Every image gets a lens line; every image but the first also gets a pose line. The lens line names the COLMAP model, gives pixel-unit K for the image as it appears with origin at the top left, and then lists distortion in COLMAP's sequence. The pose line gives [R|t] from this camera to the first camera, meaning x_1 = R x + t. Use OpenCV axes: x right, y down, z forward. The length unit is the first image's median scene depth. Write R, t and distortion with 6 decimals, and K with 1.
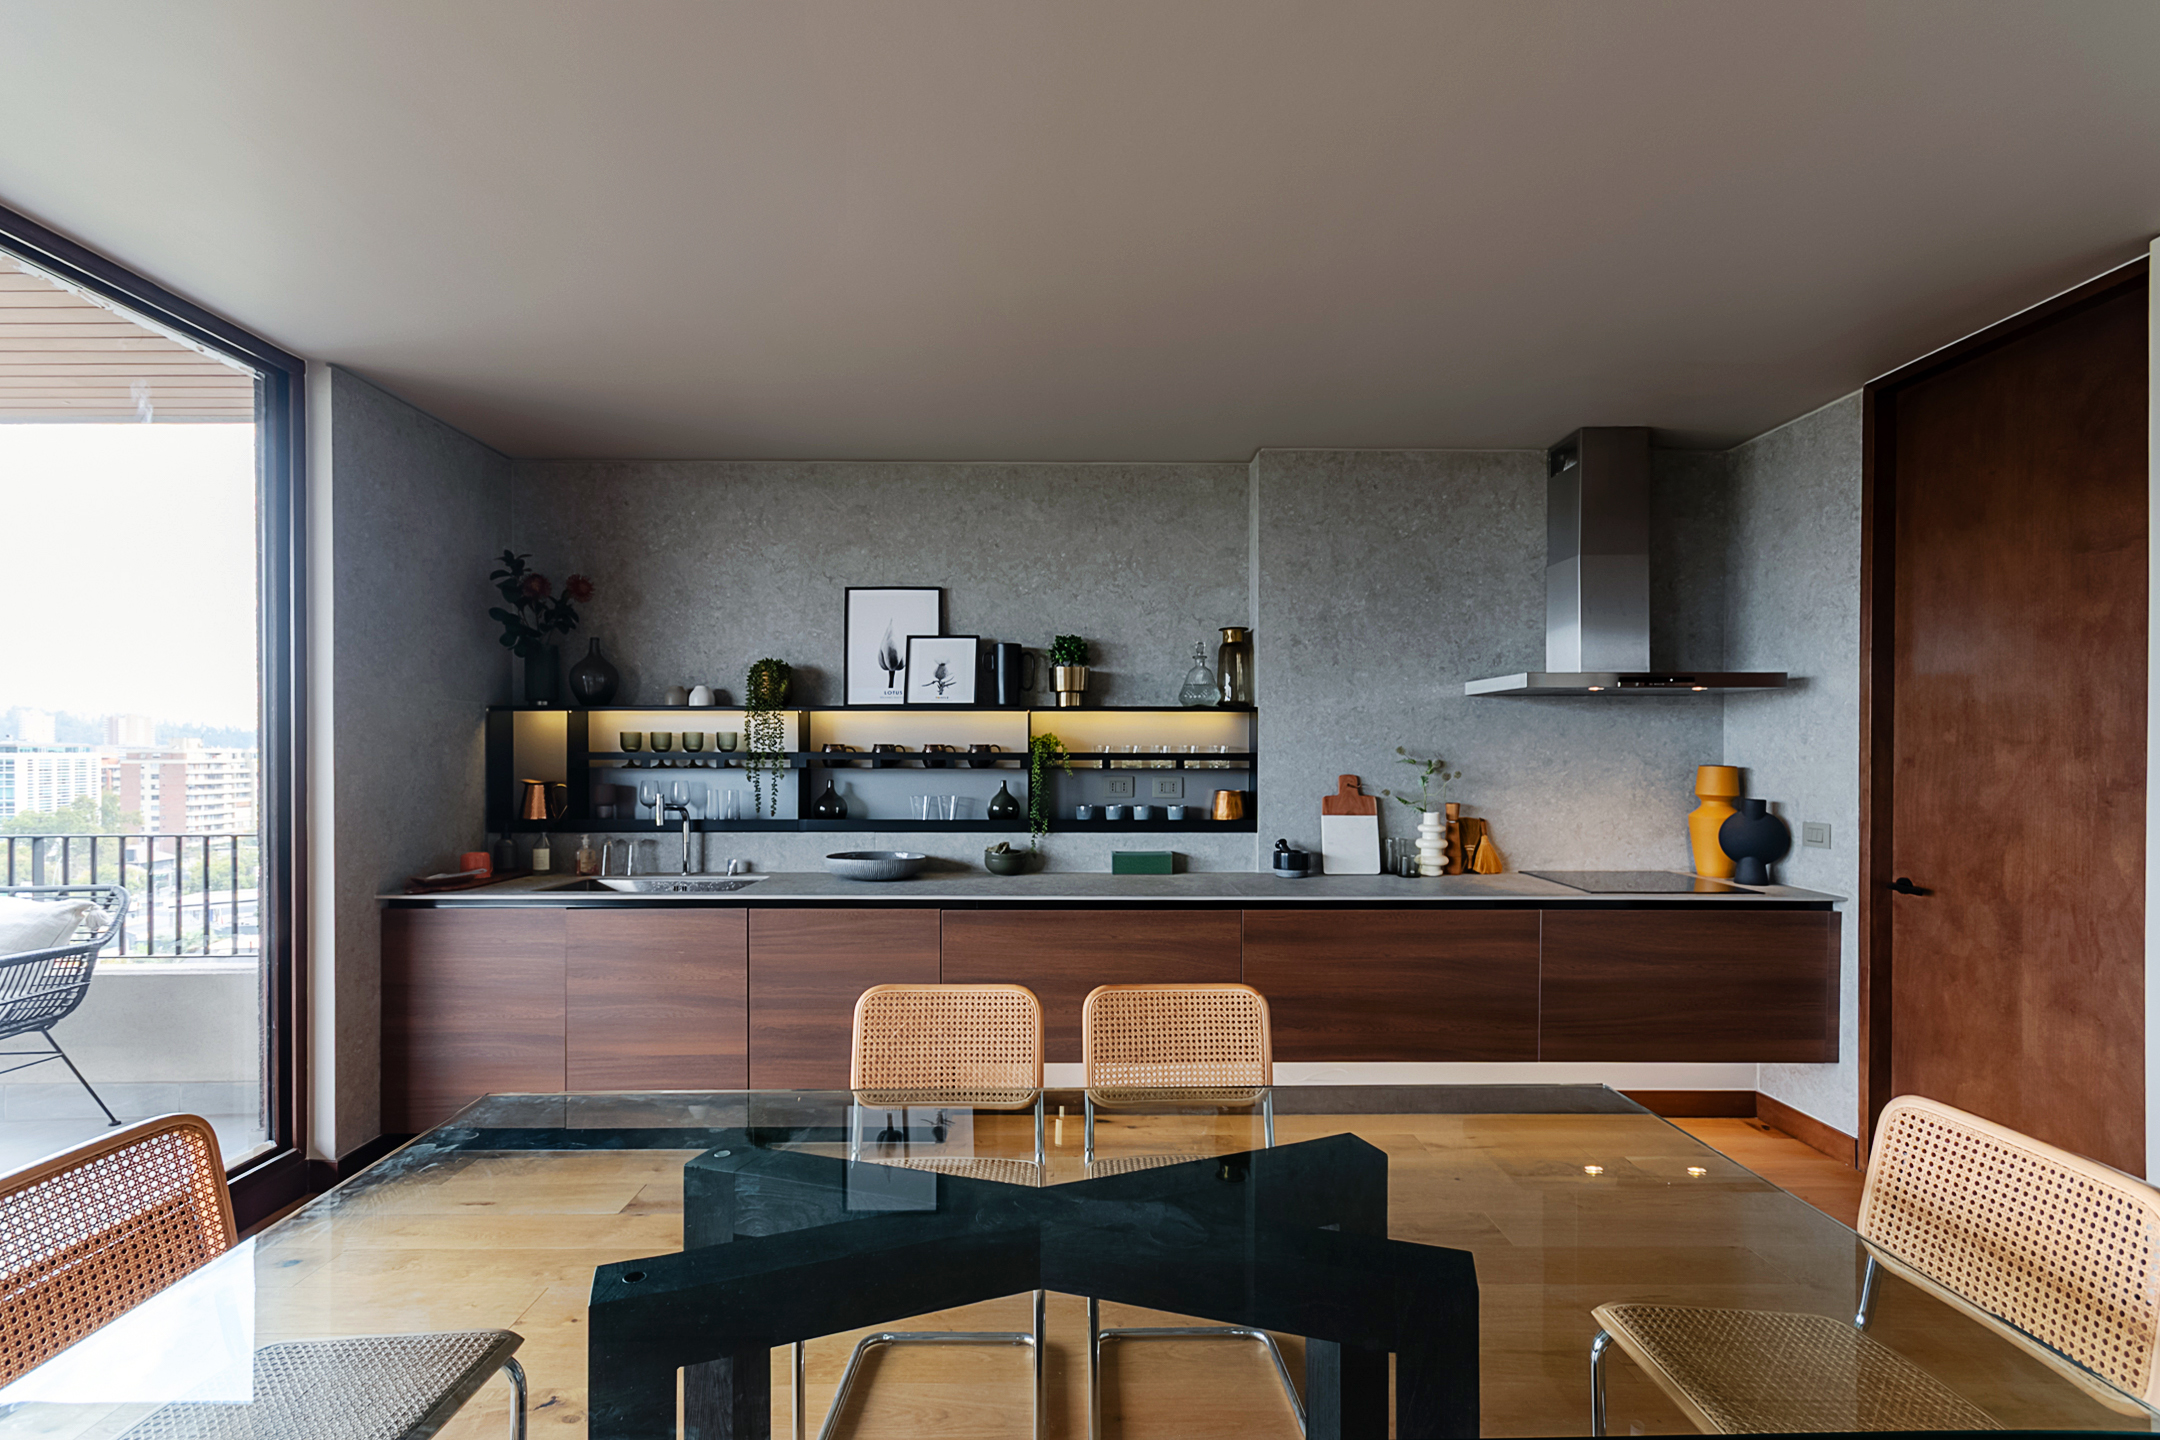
lens RADIAL K [[954.4, 0, 1060.0], [0, 954.4, 763.9], [0, 0, 1]] dist [0.007639, -0.000535]
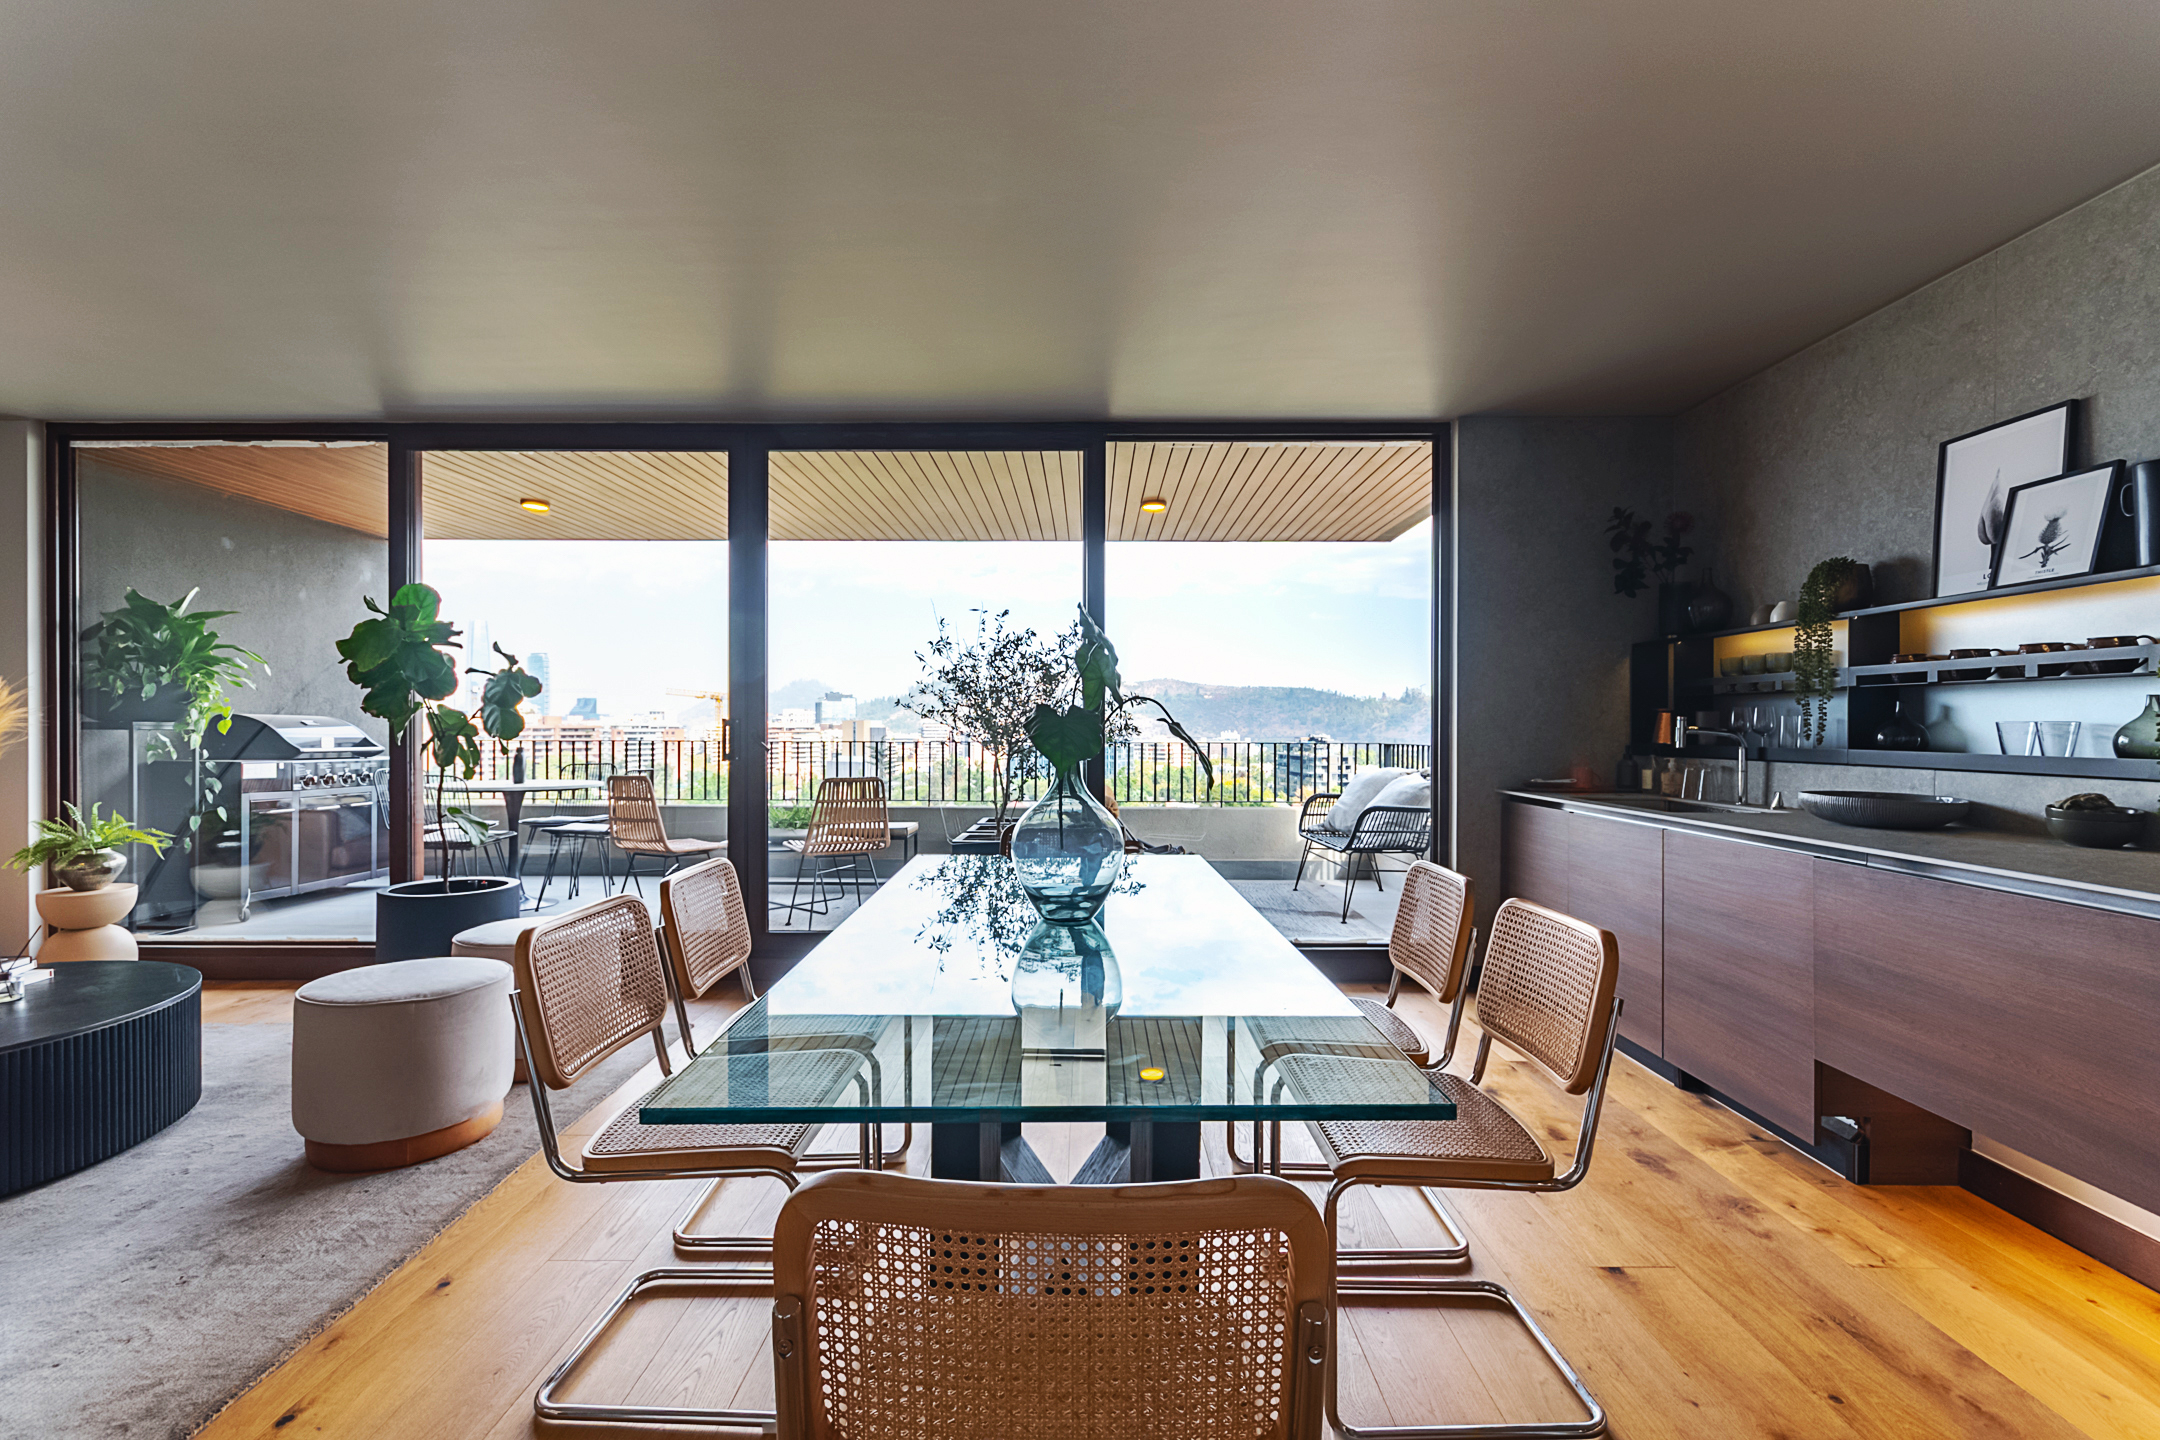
lens RADIAL K [[954.4, 0, 1071.6], [0, 954.4, 726.8], [0, 0, 1]] dist [0.007639, -0.000535]
pose [[-0.021529, -0.000915, -0.999768, 0.552263], [-0.004236, 0.999991, -0.000824, 0.041447], [0.999759, 0.004217, -0.021532, 0.342183]]
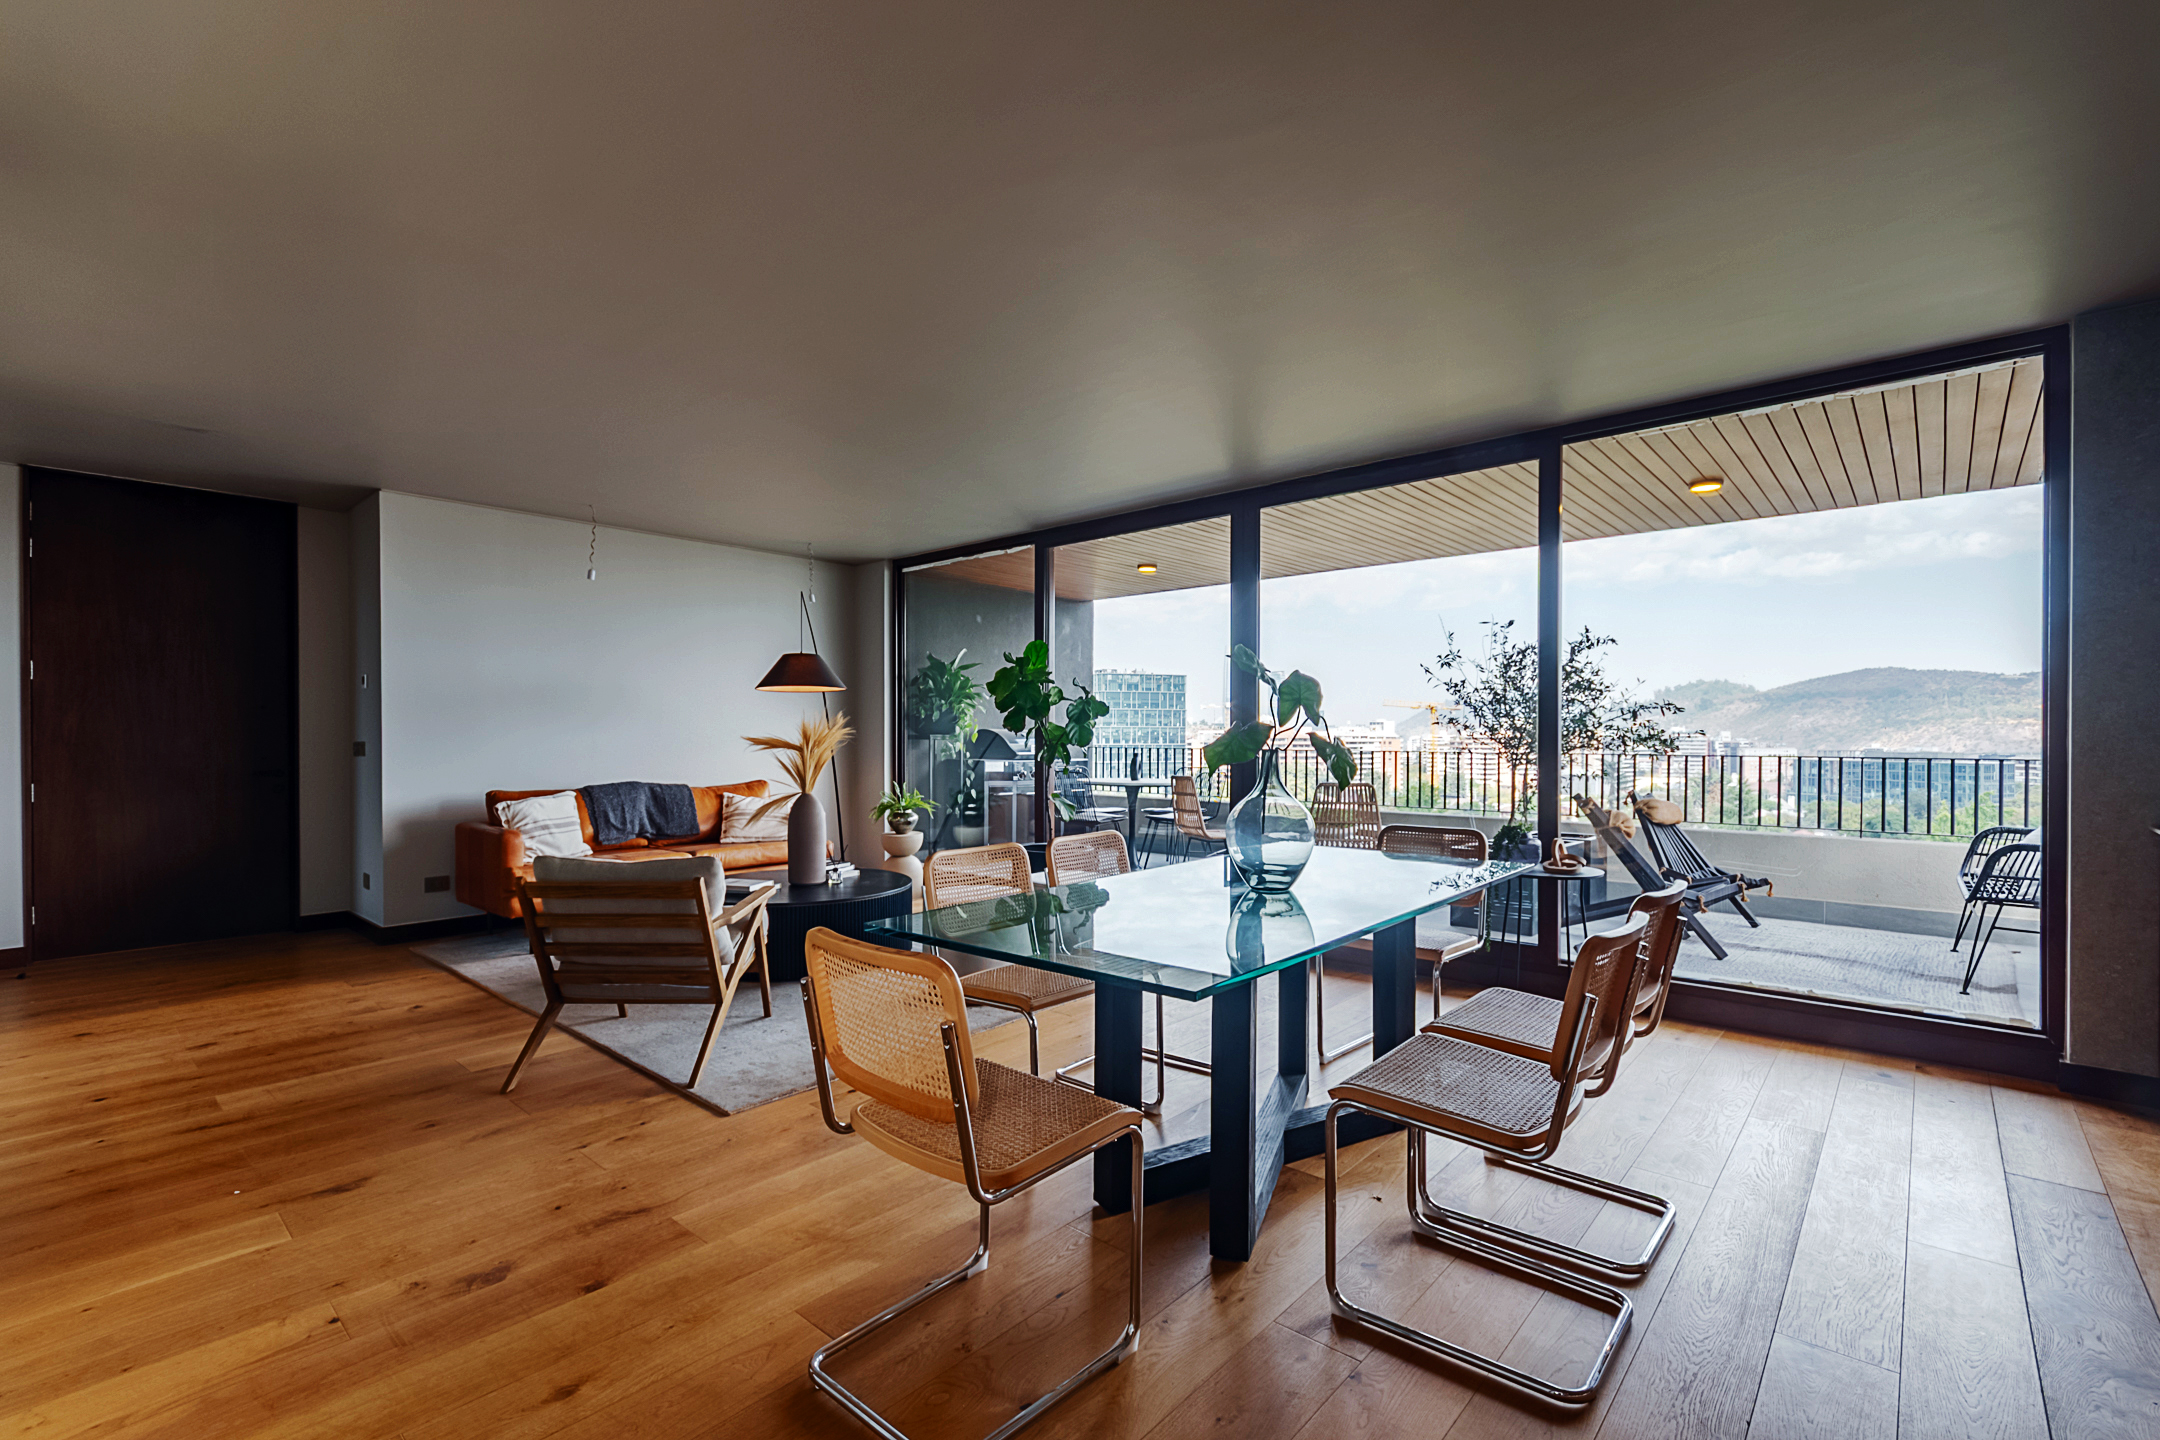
lens RADIAL K [[954.4, 0, 1082.5], [0, 954.4, 740.4], [0, 0, 1]] dist [0.007639, -0.000535]
pose [[-0.673823, 0.001663, -0.738891, 0.612216], [-0.003269, 0.999981, 0.005232, 0.039438], [0.738886, 0.005941, -0.673805, 0.717560]]
